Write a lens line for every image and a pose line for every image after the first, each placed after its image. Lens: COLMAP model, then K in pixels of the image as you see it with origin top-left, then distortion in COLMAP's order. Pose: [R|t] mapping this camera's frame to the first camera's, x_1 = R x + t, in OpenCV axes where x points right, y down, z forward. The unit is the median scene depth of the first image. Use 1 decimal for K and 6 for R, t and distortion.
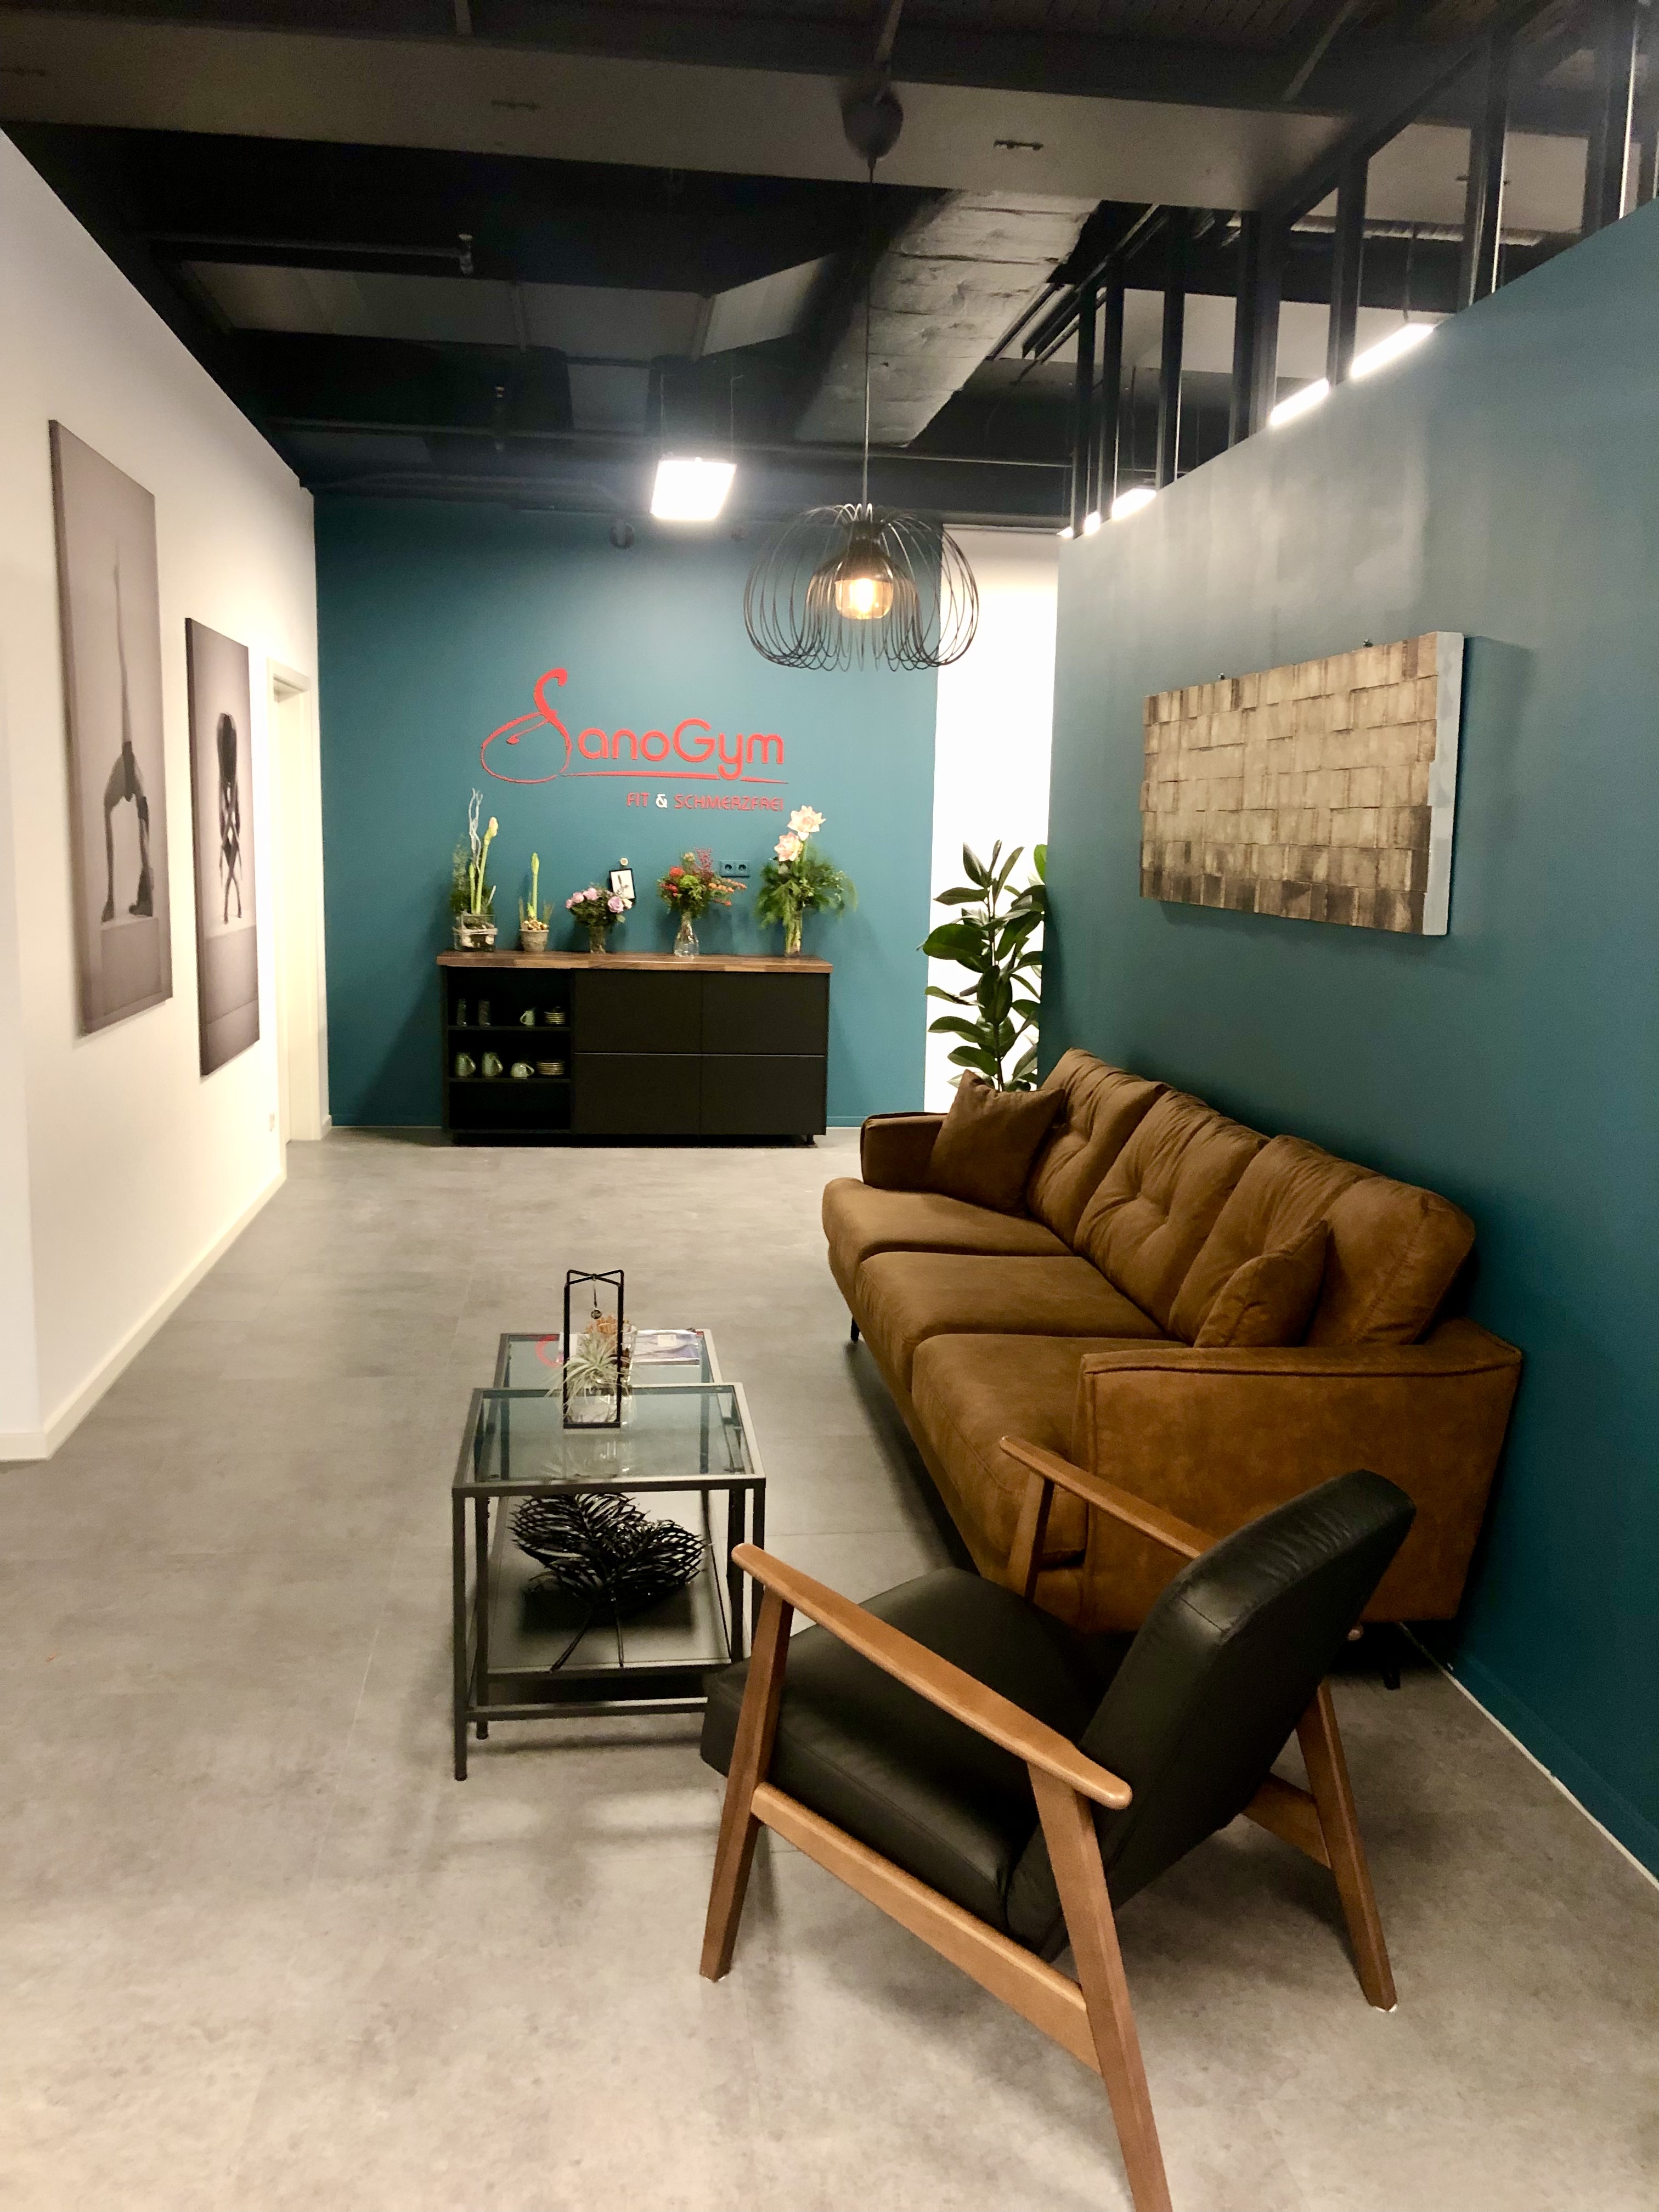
lens RADIAL K [[1816.3, 0, 824.6], [0, 1816.3, 1113.6], [0, 0, 1]] dist [0.012971, -0.011187]
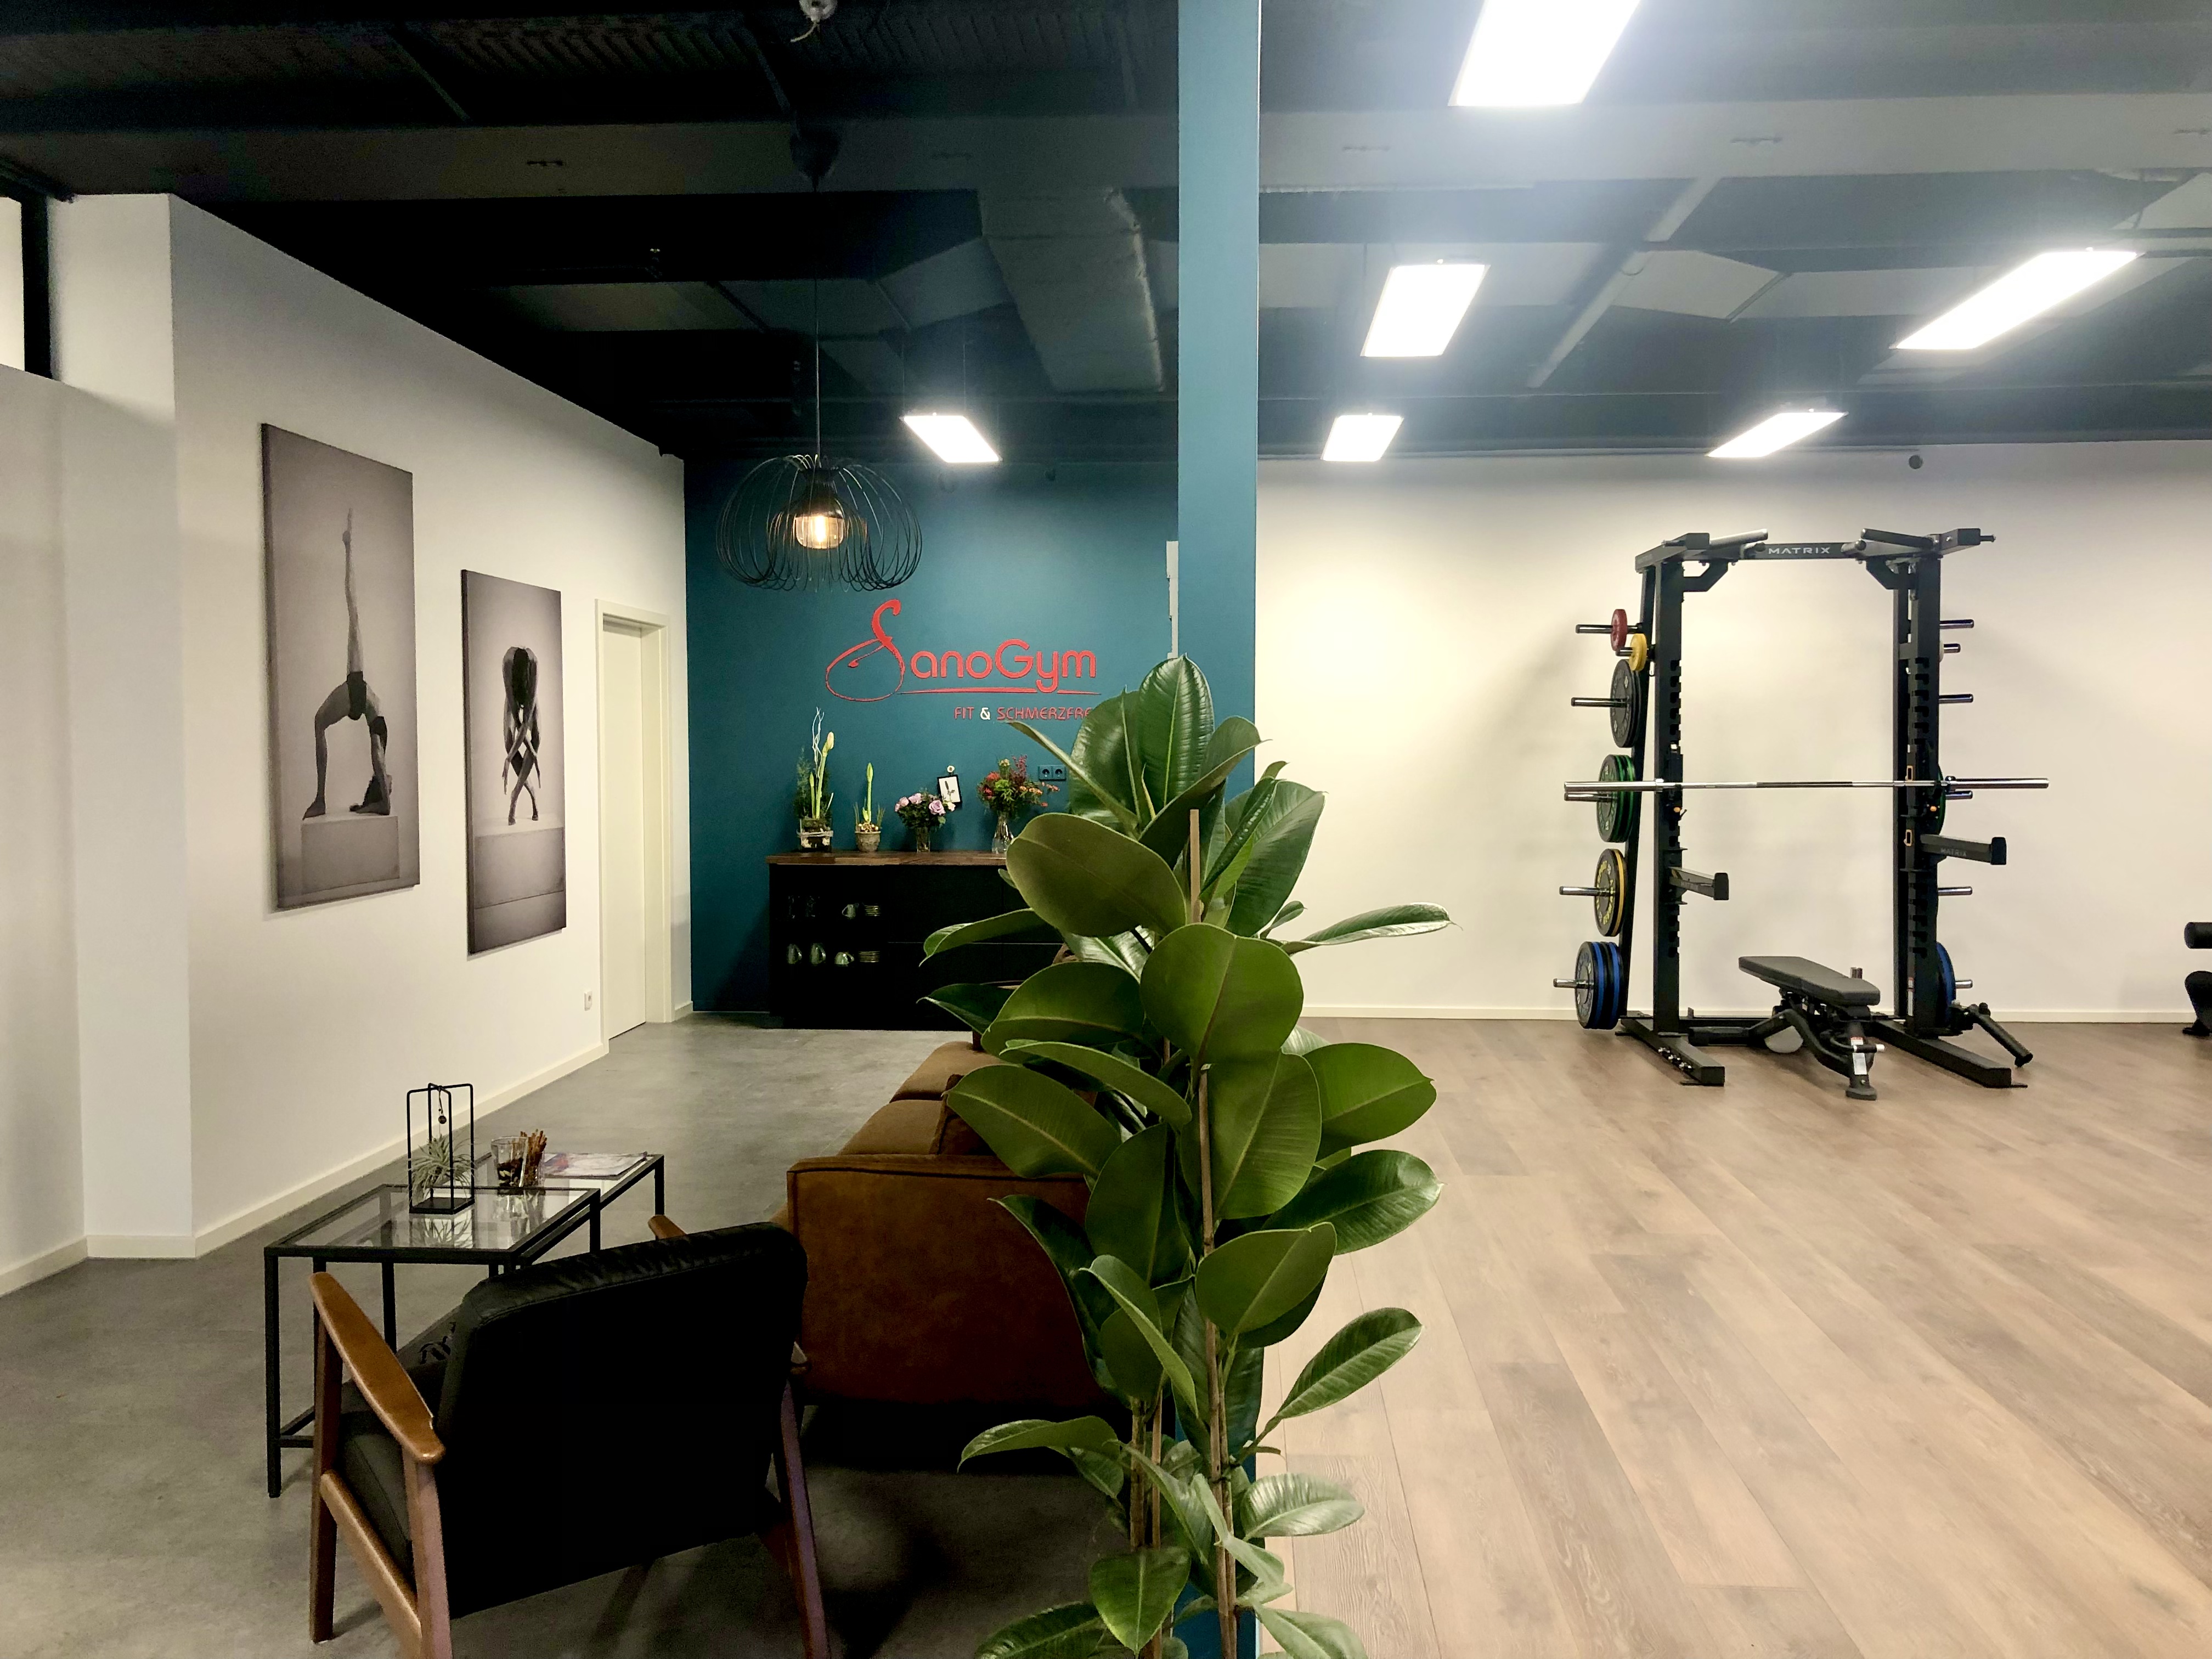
lens RADIAL K [[1816.3, 0, 1114.5], [0, 1816.3, 826.1], [0, 0, 1]] dist [0.012971, -0.011187]
pose [[0.981235, -0.014481, -0.192273, 0.205302], [-0.007272, 0.993687, -0.111951, 0.018136], [0.192681, 0.111248, 0.974935, -0.045839]]
